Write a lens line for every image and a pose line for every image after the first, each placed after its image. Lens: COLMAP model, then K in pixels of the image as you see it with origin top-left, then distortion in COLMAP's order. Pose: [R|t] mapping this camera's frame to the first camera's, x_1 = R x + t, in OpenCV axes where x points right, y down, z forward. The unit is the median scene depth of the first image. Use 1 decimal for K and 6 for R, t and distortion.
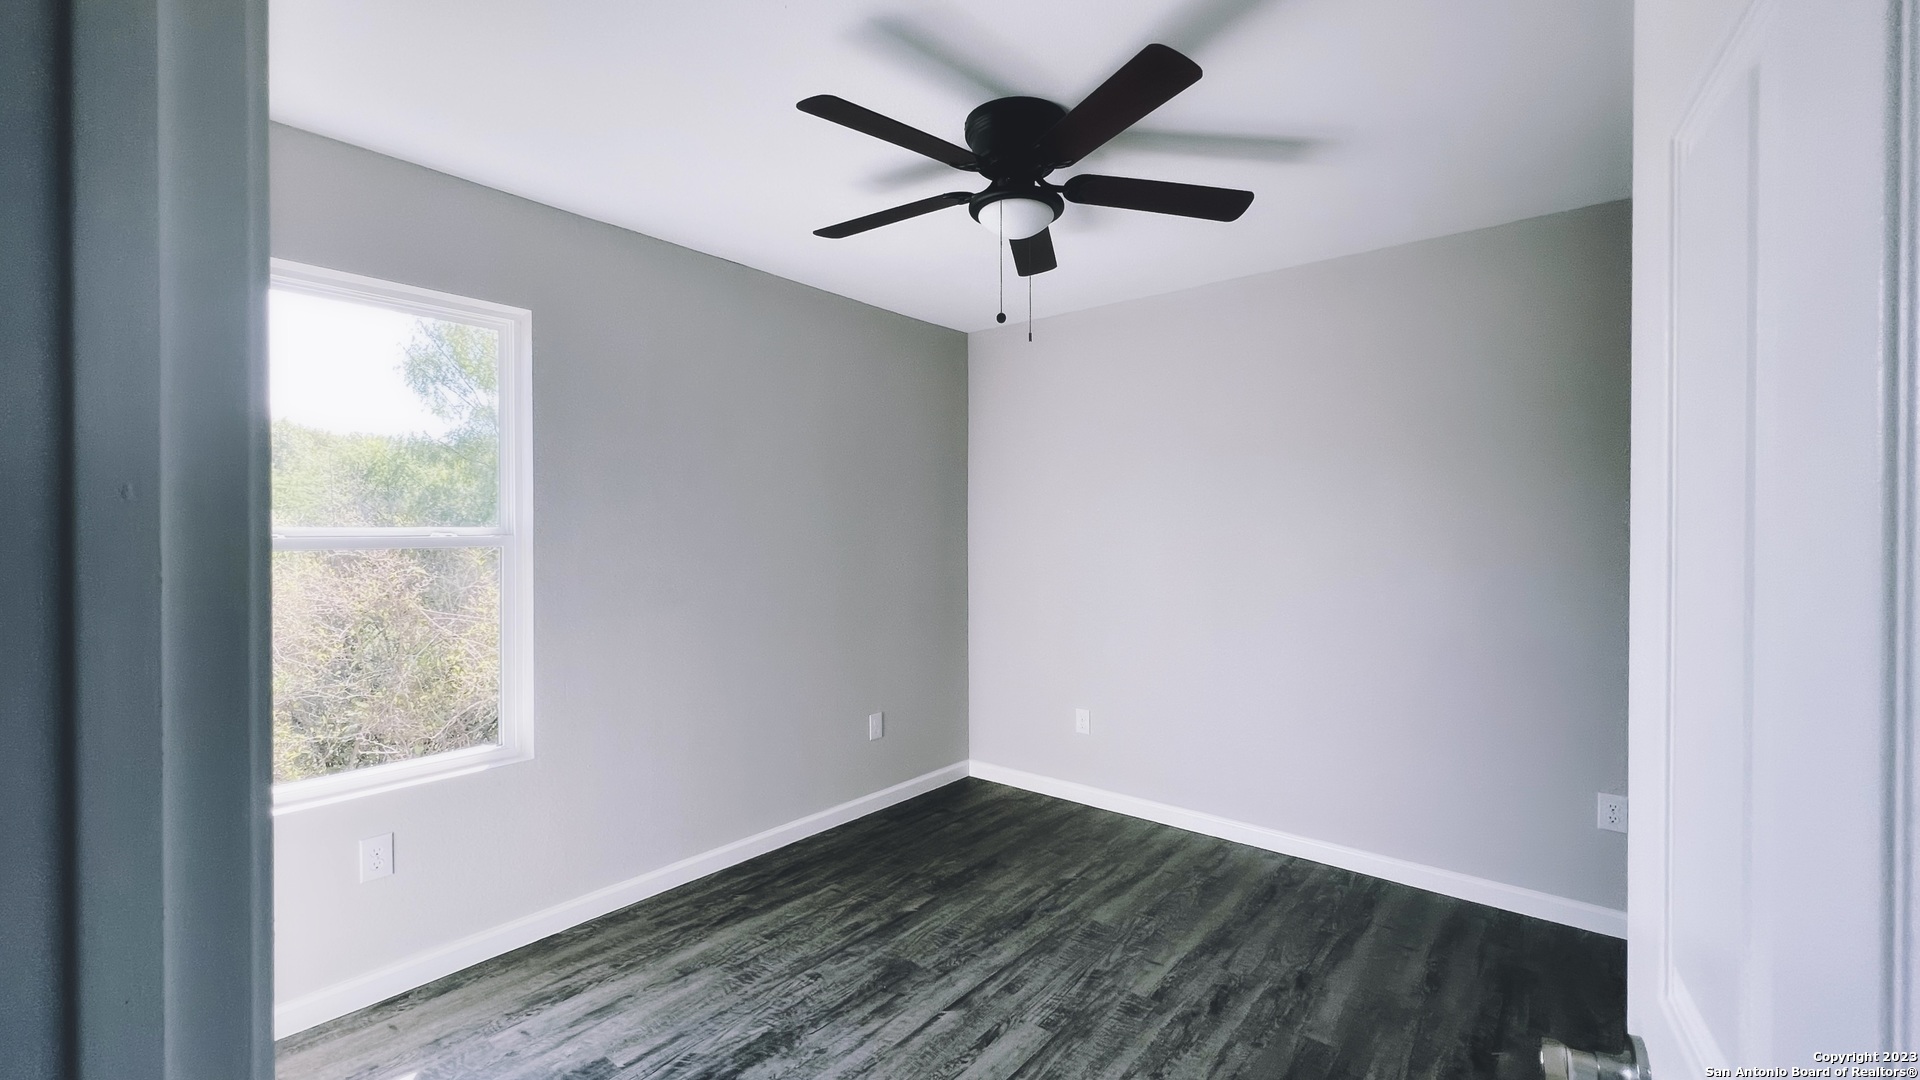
lens RADIAL K [[808.1, 0, 954.5], [0, 808.1, 538.4], [0, 0, 1]] dist [0.002849, 0.000370]
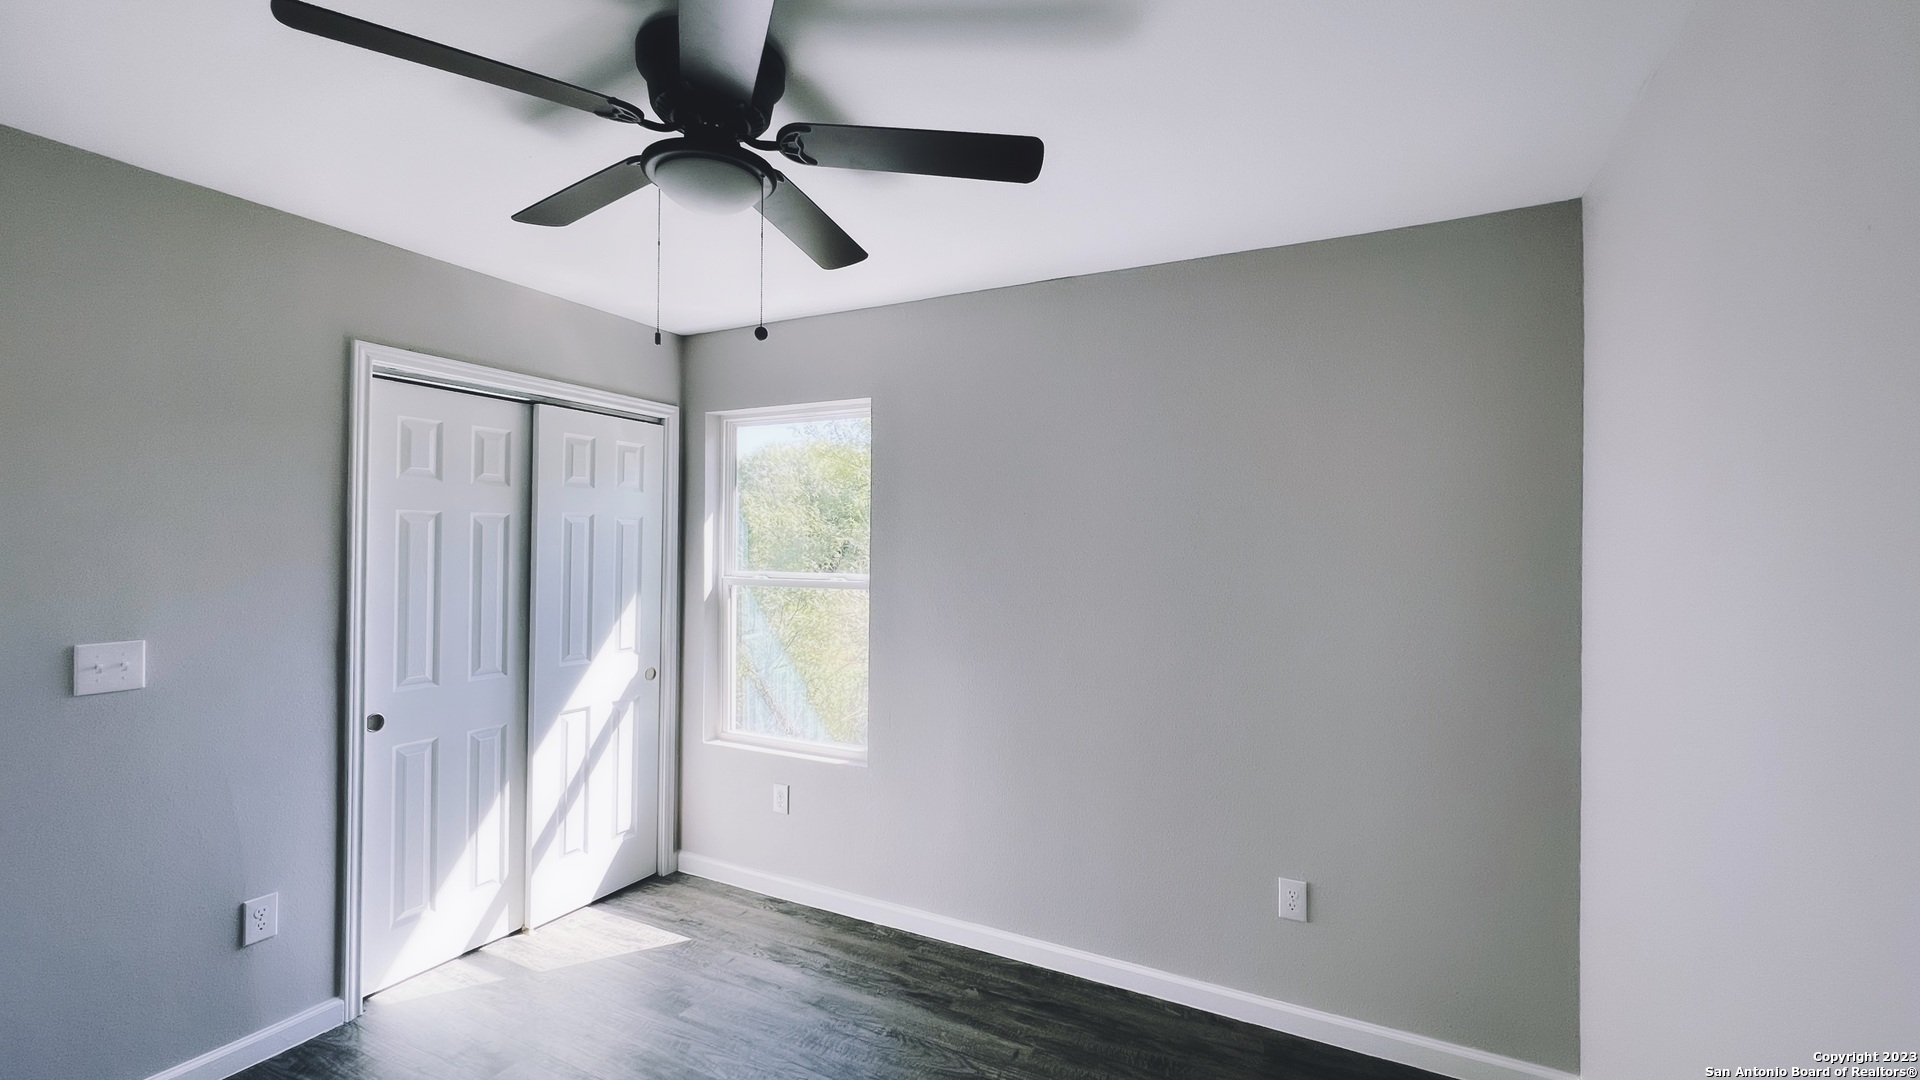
lens RADIAL K [[808.1, 0, 954.8], [0, 808.1, 535.9], [0, 0, 1]] dist [0.002849, 0.000370]
pose [[0.198553, -0.009526, -0.980044, 0.677651], [-0.013662, 0.999829, -0.012486, -0.057183], [0.979995, 0.015869, 0.198389, 0.871514]]
